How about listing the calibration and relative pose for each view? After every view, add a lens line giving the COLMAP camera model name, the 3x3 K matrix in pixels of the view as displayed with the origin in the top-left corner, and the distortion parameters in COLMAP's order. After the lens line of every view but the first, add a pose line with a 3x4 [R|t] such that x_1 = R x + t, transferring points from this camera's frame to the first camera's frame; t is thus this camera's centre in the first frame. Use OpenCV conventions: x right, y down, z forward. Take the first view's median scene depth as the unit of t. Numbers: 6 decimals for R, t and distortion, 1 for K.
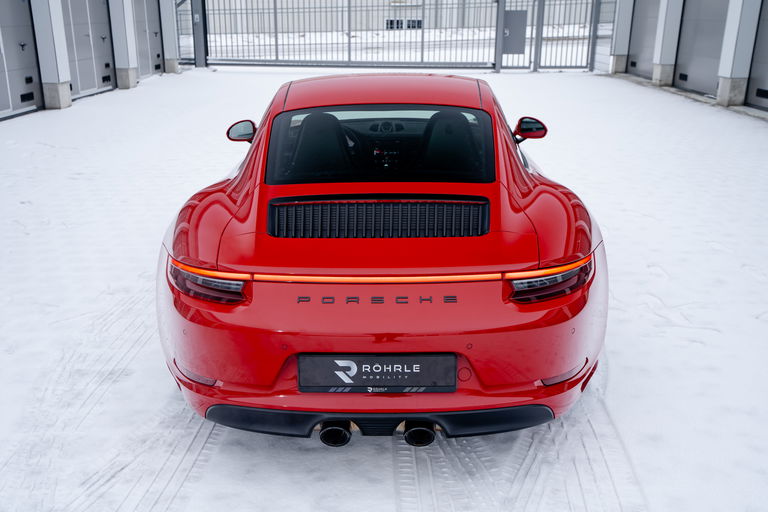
lens RADIAL K [[759.7, 0, 384.0], [0, 759.7, 256.0], [0, 0, 1]] dist [0.057290, 0.002534]
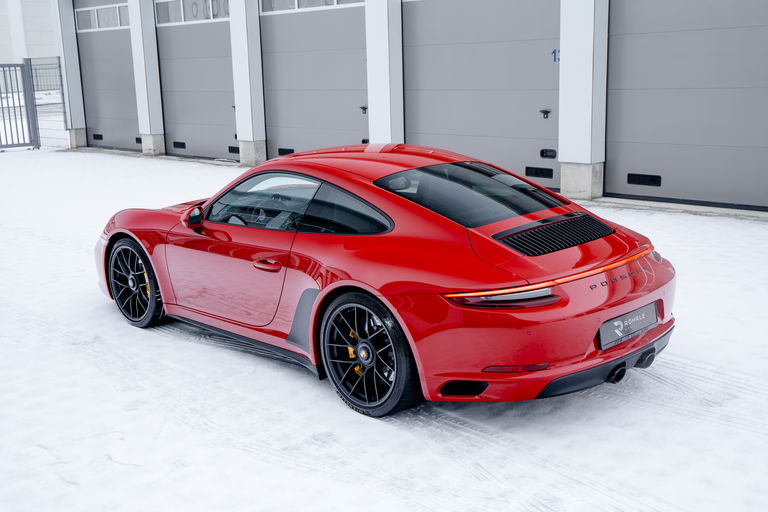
lens RADIAL K [[862.8, 0, 384.0], [0, 862.8, 256.0], [0, 0, 1]] dist [0.022129, 0.022212]
pose [[0.712504, -0.172371, 0.680167, -0.216488], [0.243648, 0.969818, -0.009457, -0.012020], [-0.658008, 0.172460, 0.732996, 0.003842]]
